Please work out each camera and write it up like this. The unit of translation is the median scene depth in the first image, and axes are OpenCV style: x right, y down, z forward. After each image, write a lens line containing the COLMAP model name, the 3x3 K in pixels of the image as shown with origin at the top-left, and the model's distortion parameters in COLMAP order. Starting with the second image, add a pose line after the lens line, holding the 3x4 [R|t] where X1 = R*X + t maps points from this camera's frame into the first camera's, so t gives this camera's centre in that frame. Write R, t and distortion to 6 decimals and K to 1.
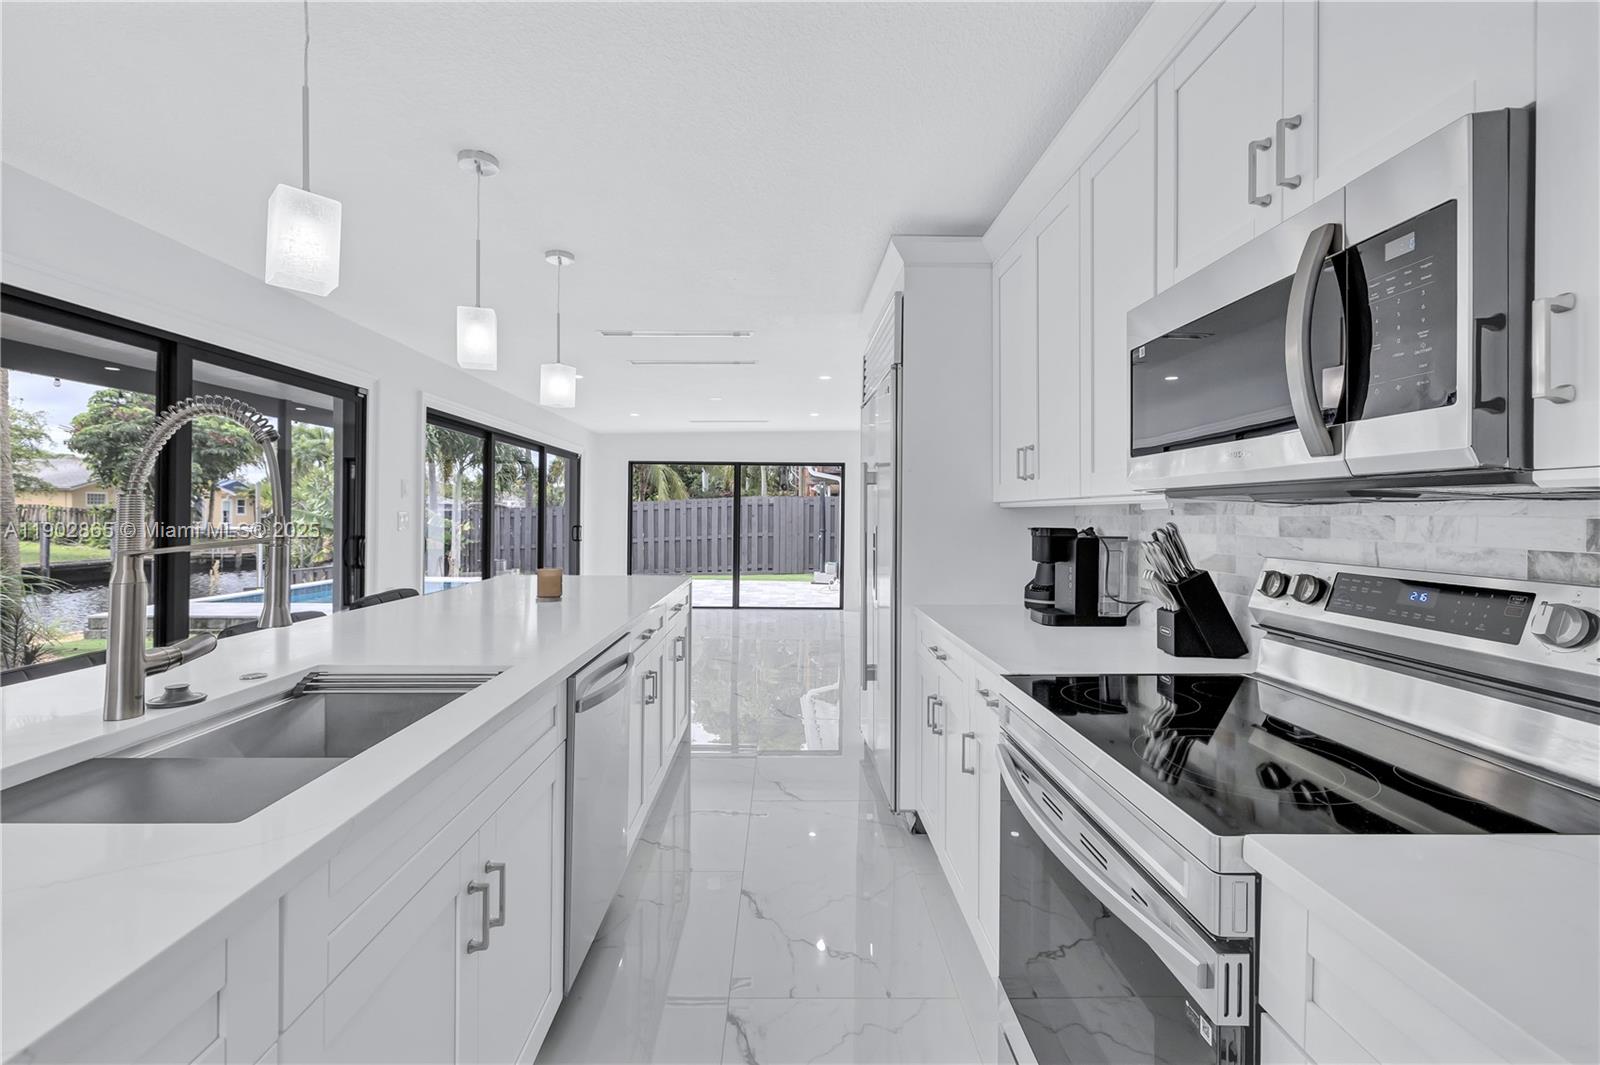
lens RADIAL K [[681.4, 0, 795.4], [0, 681.4, 517.1], [0, 0, 1]] dist [-0.003001, 0.001545]
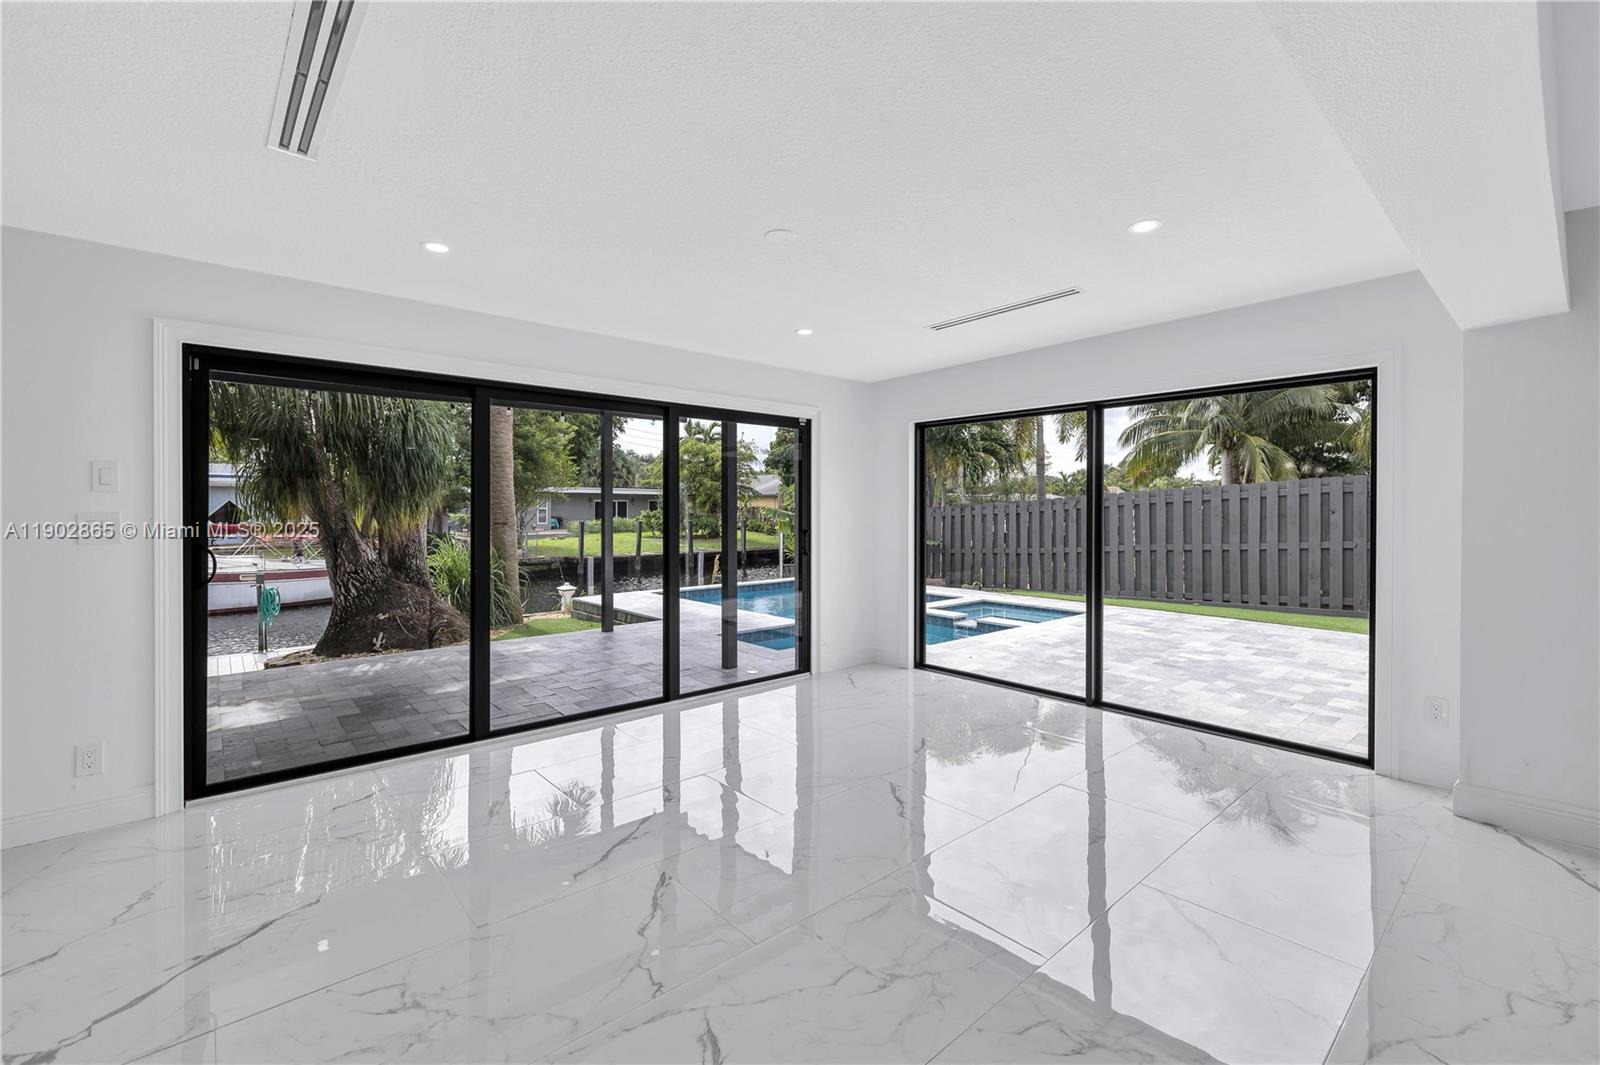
lens RADIAL K [[681.4, 0, 795.4], [0, 681.4, 517.8], [0, 0, 1]] dist [-0.003001, 0.001545]
pose [[0.639557, 0.001044, -0.768743, 0.185705], [0.004029, 0.999981, 0.004710, -0.002367], [0.768733, -0.006109, 0.639541, 0.639391]]
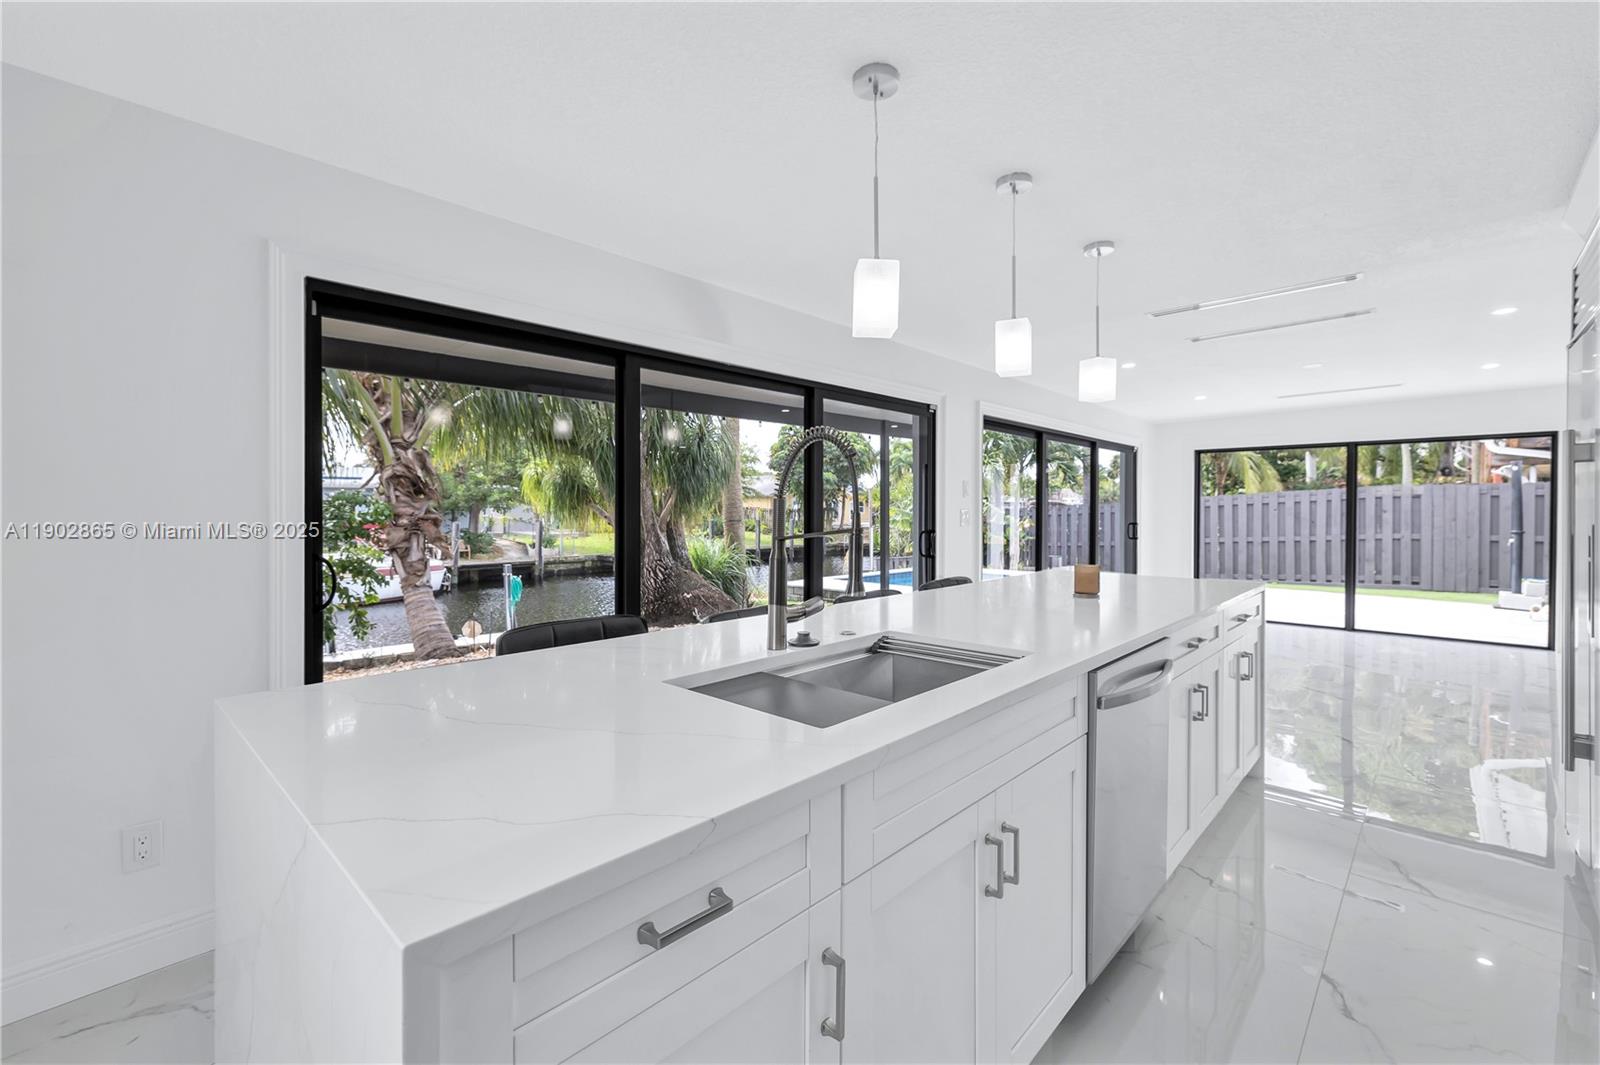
lens RADIAL K [[681.4, 0, 792.2], [0, 681.4, 524.5], [0, 0, 1]] dist [-0.003001, 0.001545]
pose [[0.707587, 0.007729, -0.706584, 0.013578], [0.002859, 0.999901, 0.013801, 0.000540], [0.706620, -0.011786, 0.707495, -0.004018]]
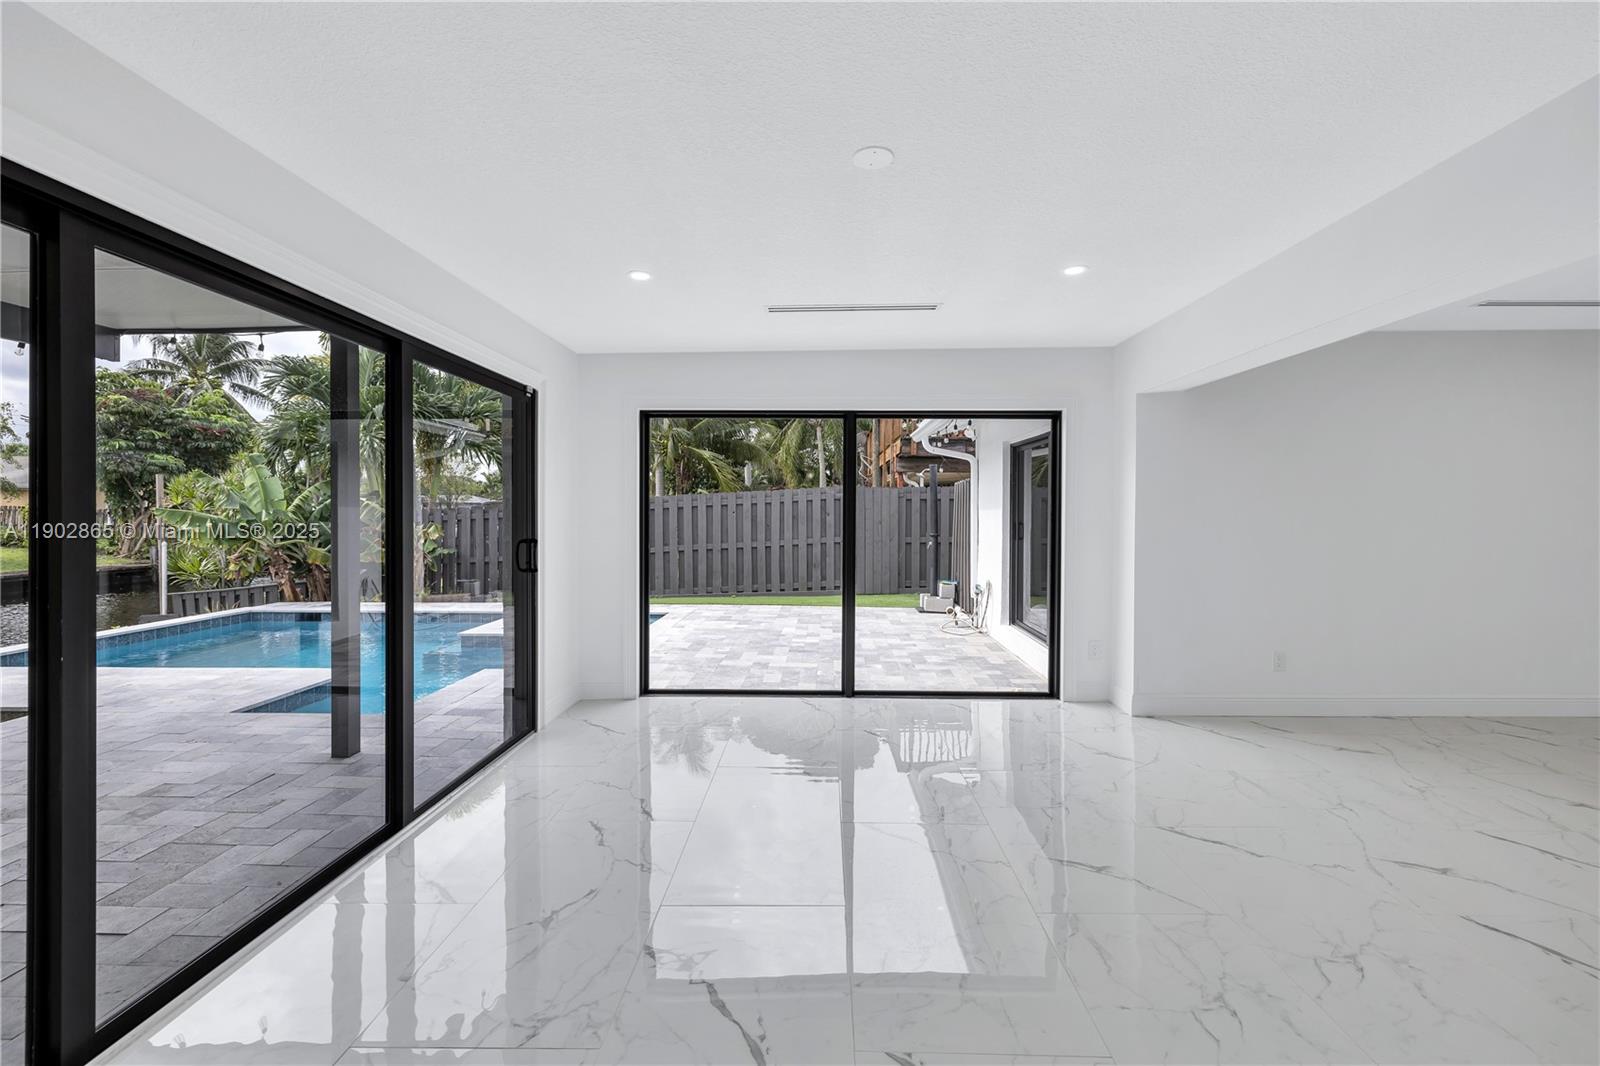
lens RADIAL K [[681.4, 0, 812.5], [0, 681.4, 525.4], [0, 0, 1]] dist [-0.003001, 0.001545]
pose [[0.999517, -0.005142, -0.030647, -0.120212], [0.005653, 0.999846, 0.016621, -0.004530], [0.030557, -0.016787, 0.999392, 0.584716]]
